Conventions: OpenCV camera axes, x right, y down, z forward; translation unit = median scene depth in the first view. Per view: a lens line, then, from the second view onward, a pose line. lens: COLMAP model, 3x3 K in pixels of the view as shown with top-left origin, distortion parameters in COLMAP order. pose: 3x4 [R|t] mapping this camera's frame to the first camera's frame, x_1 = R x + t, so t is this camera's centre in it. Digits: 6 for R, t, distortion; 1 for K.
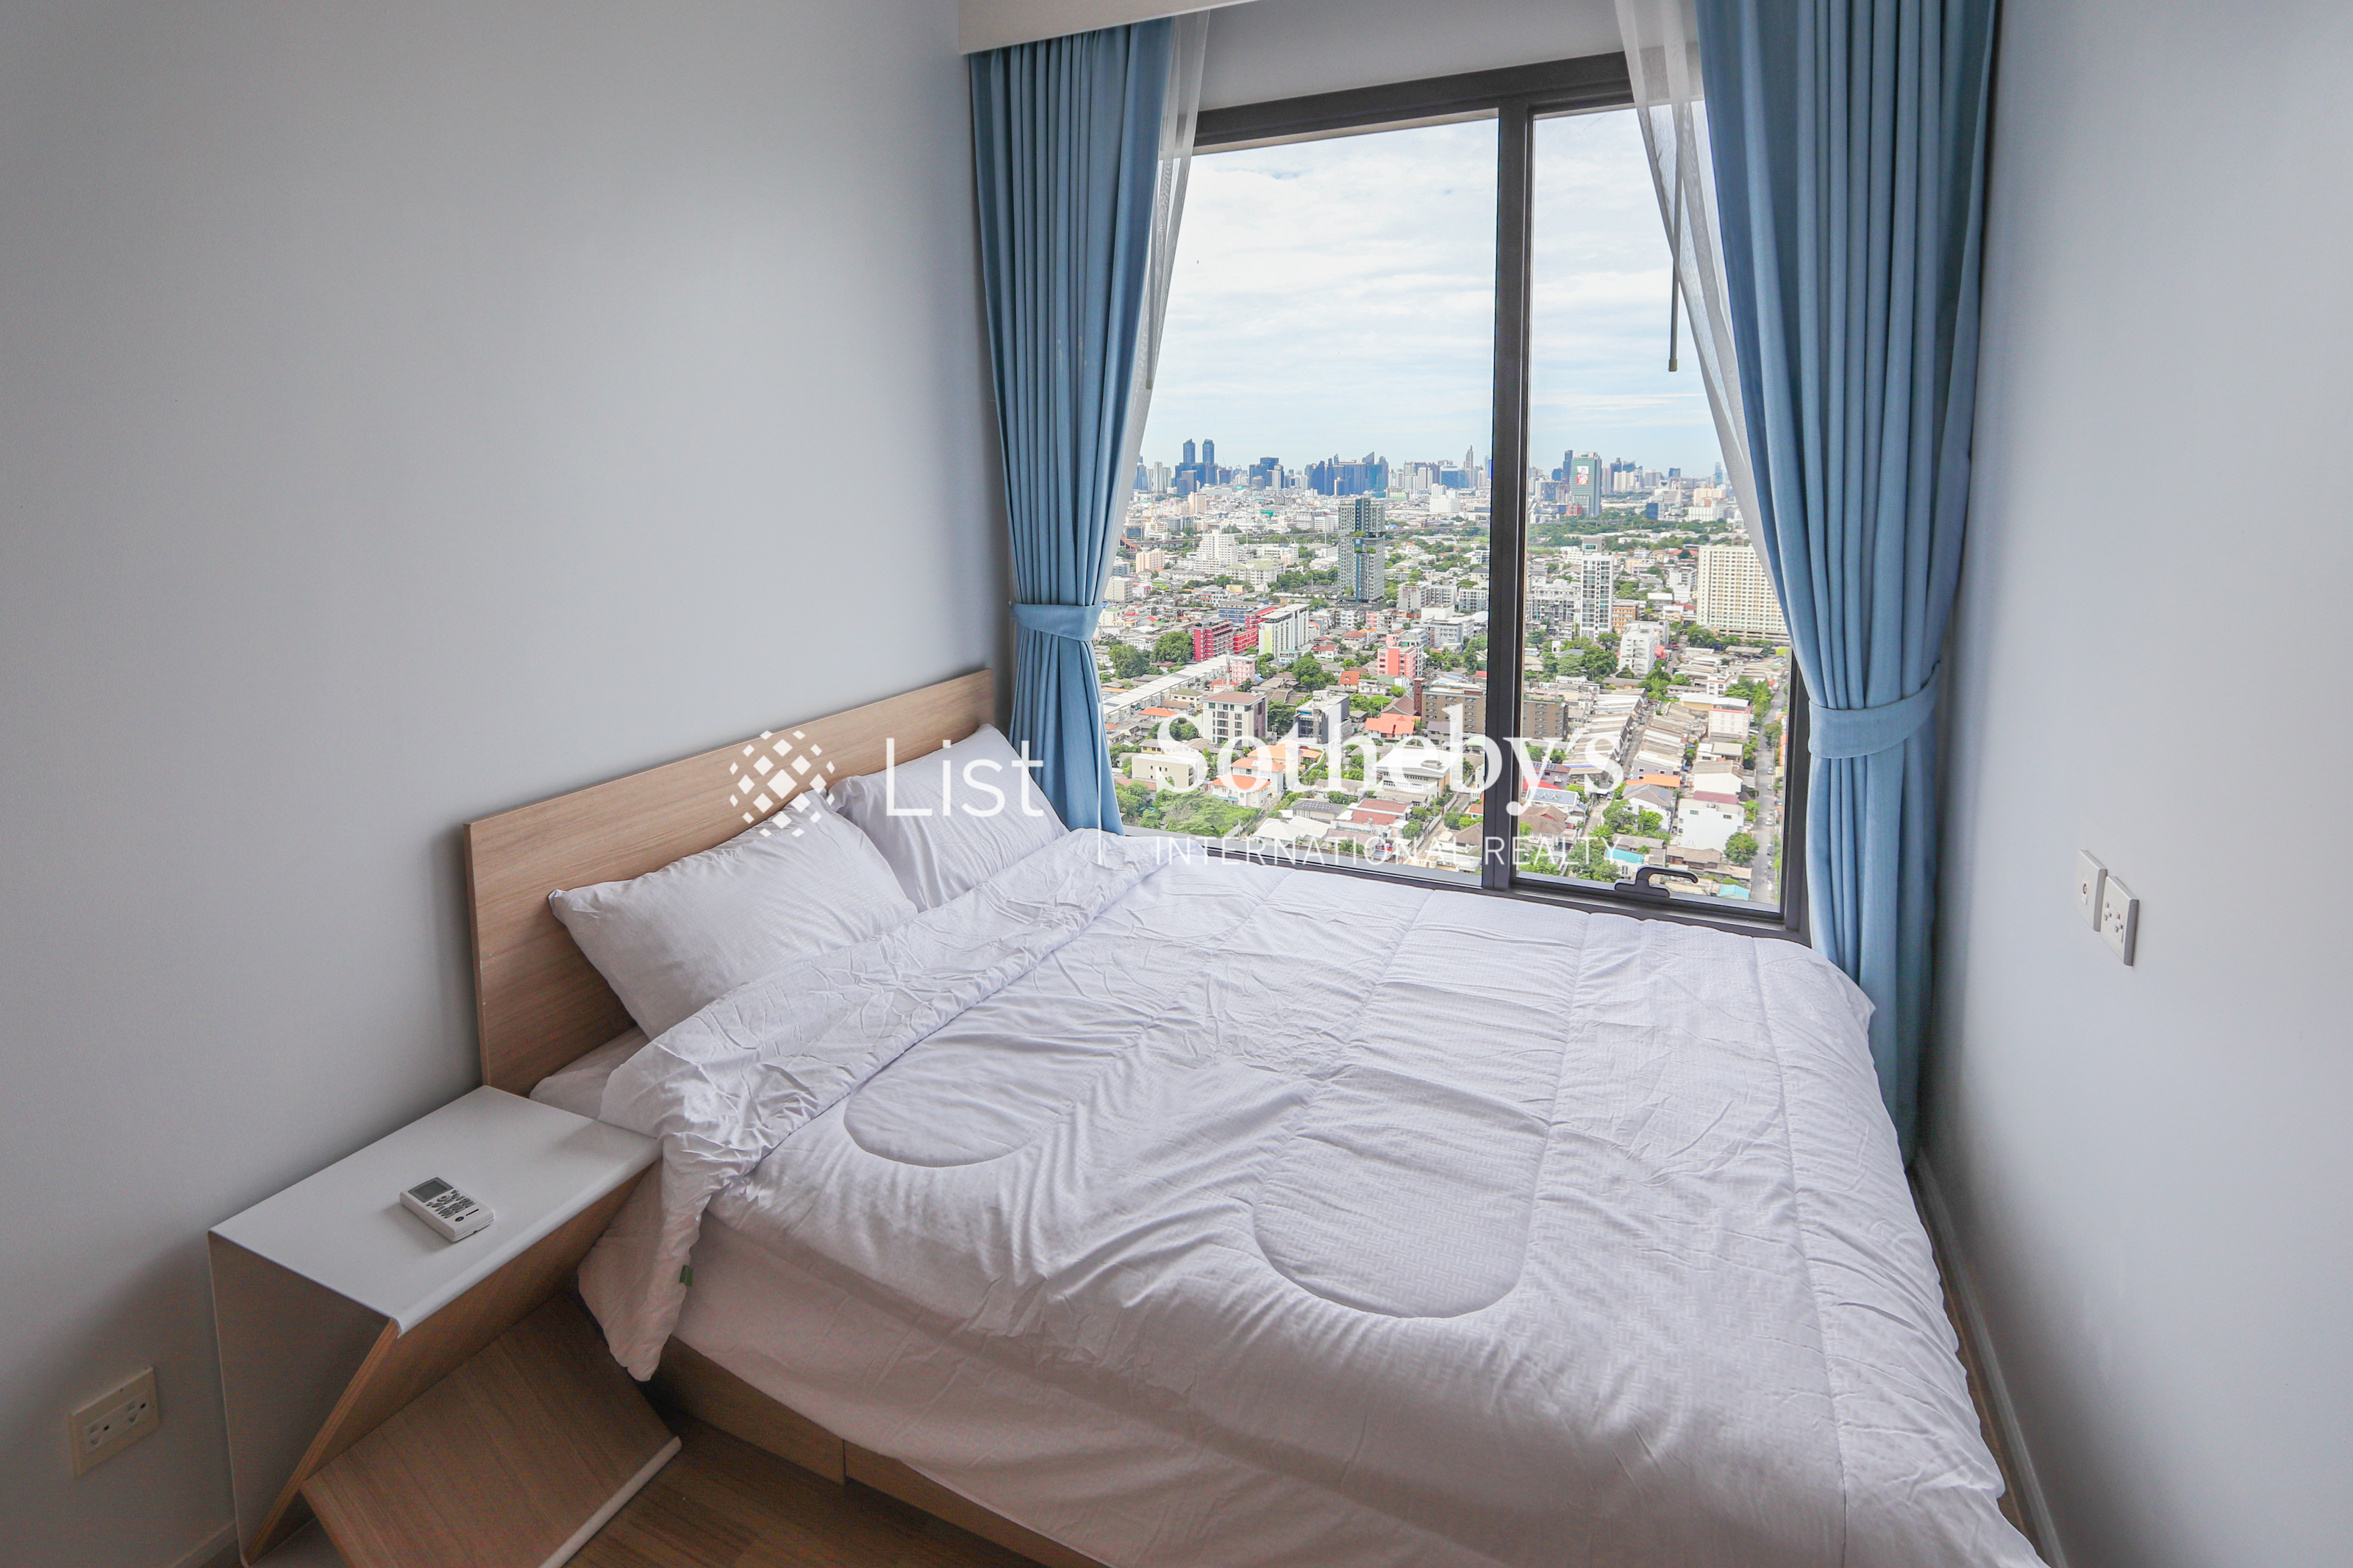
lens RADIAL K [[1155.1, 0, 1148.2], [0, 1155.1, 567.9], [0, 0, 1]] dist [0.001165, 0.000420]
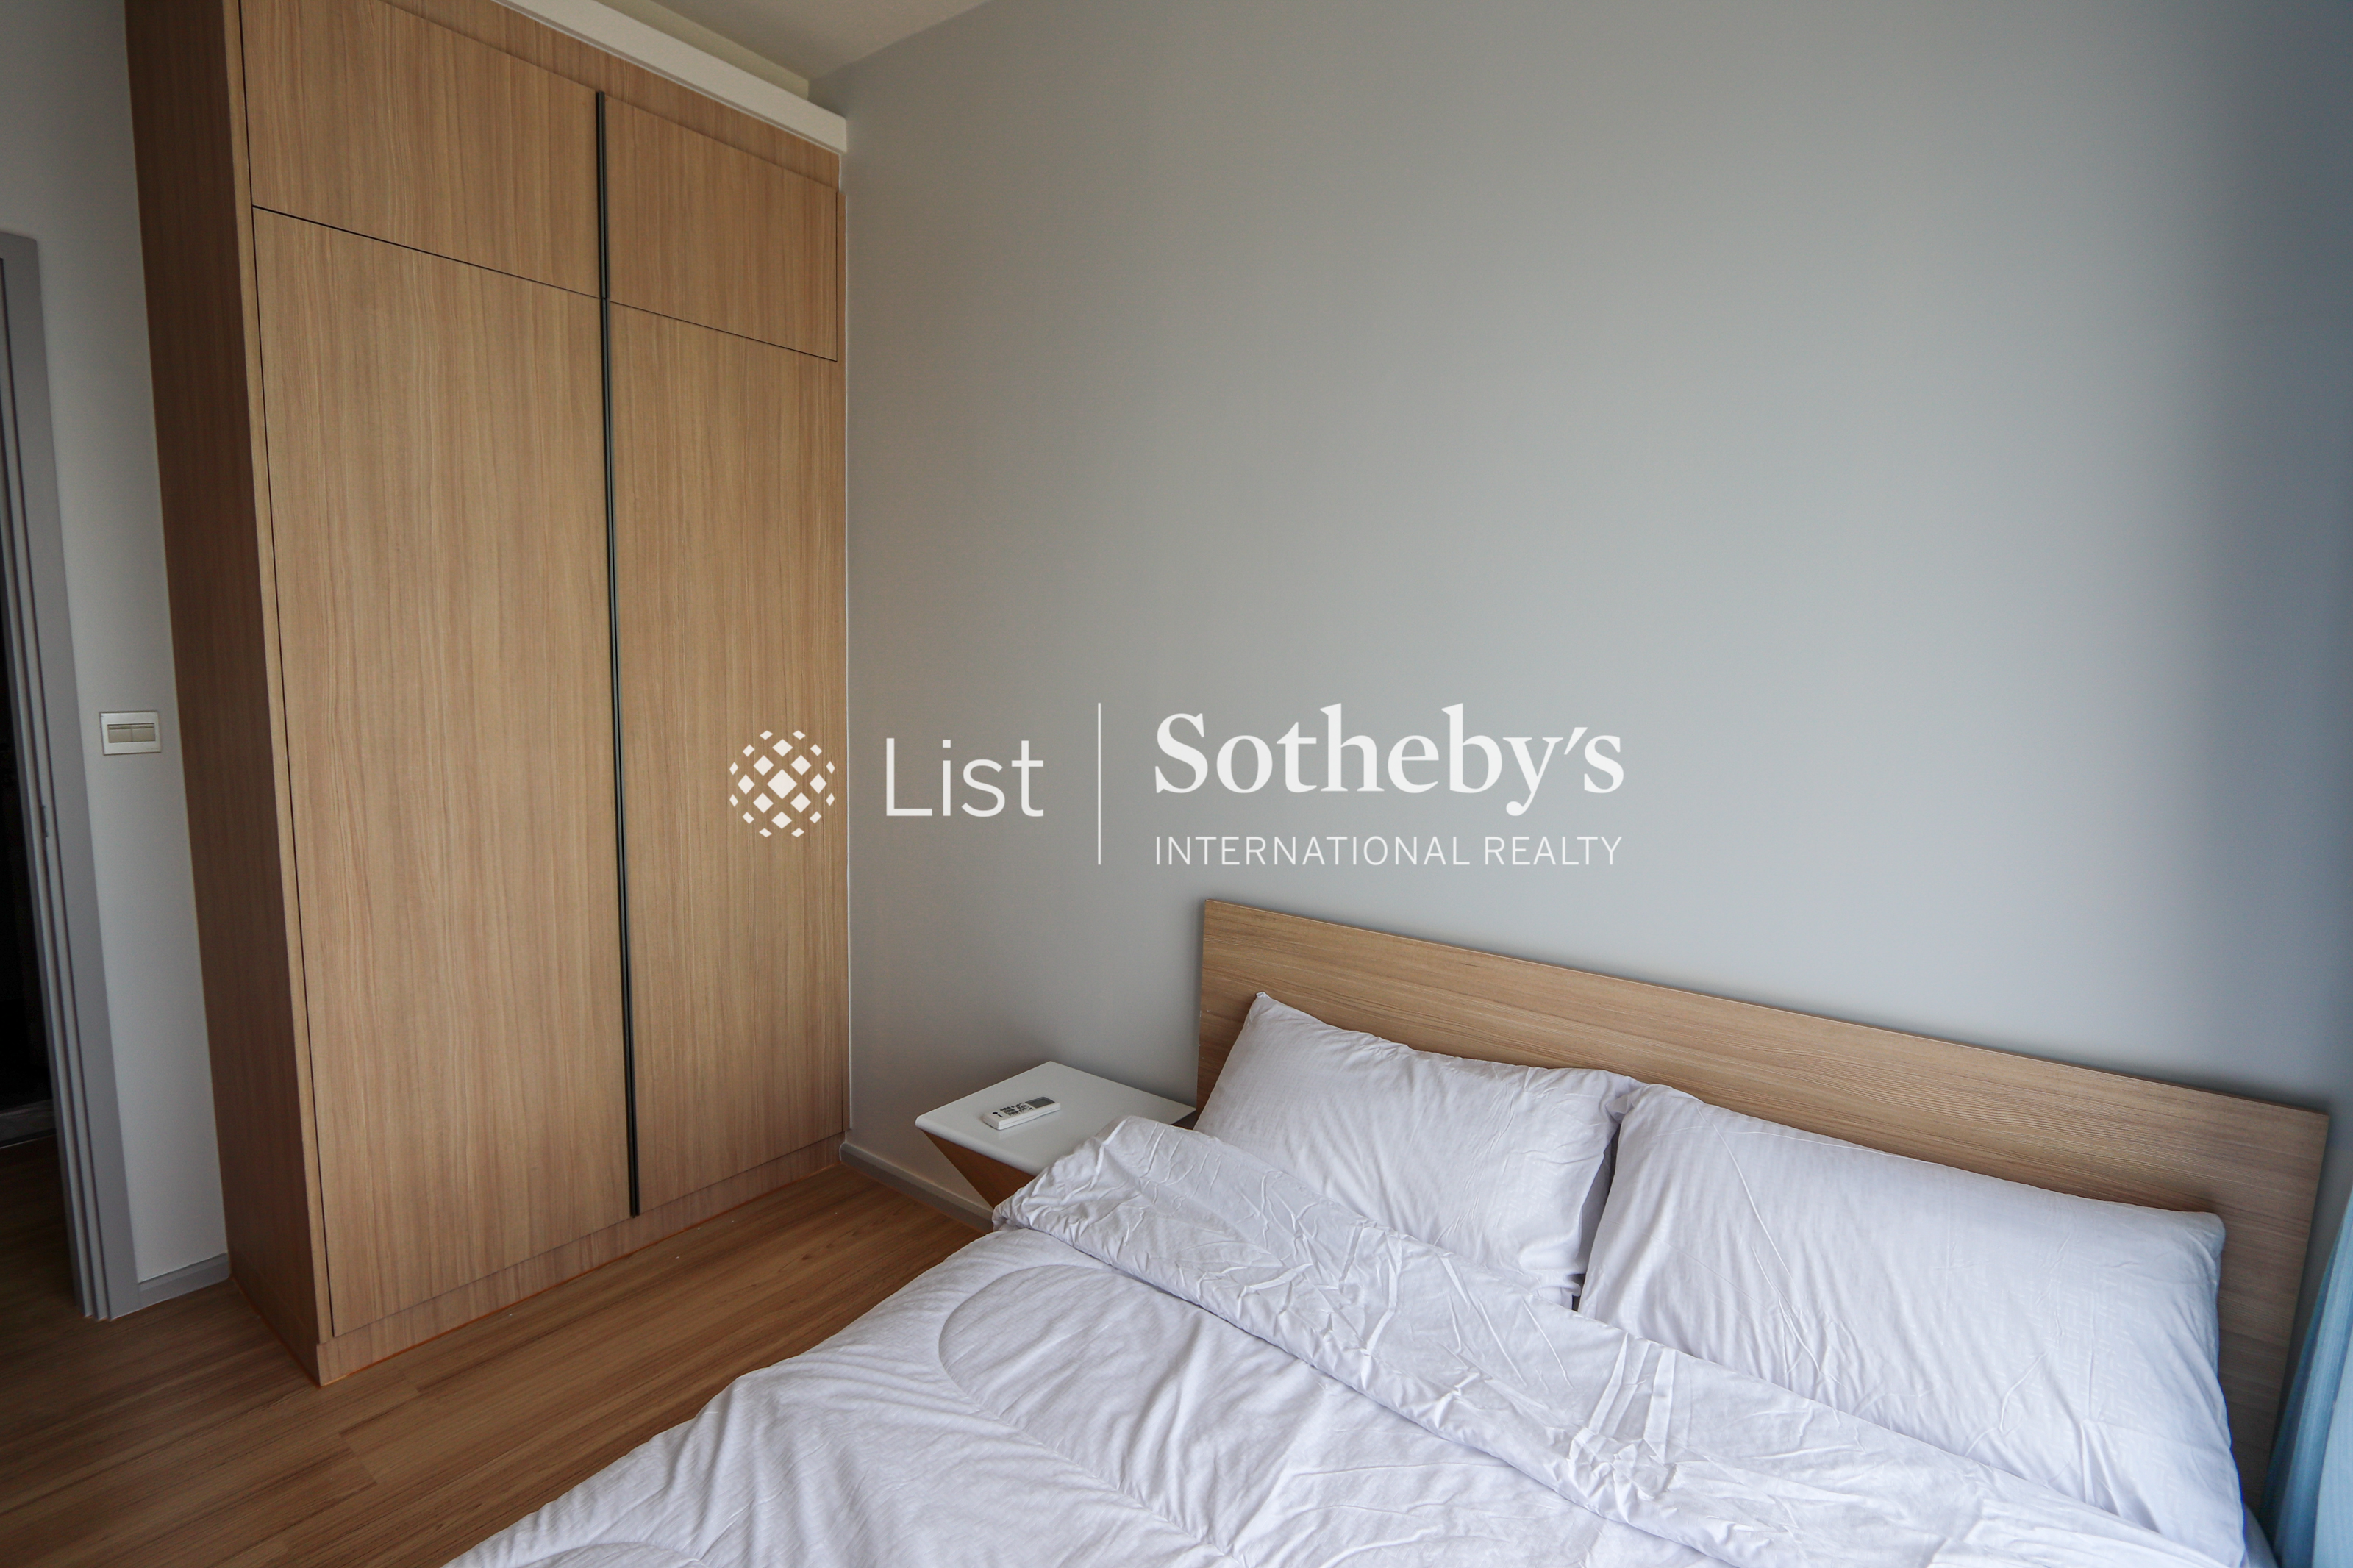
lens RADIAL K [[1091.7, 0, 1176.5], [0, 1091.7, 784.0], [0, 0, 1]] dist [-0.015080, 0.001164]
pose [[-0.189316, 0.119435, -0.974625, 0.573588], [-0.116351, 0.982853, 0.143044, -0.073789], [0.974998, 0.140479, -0.172173, 1.175931]]
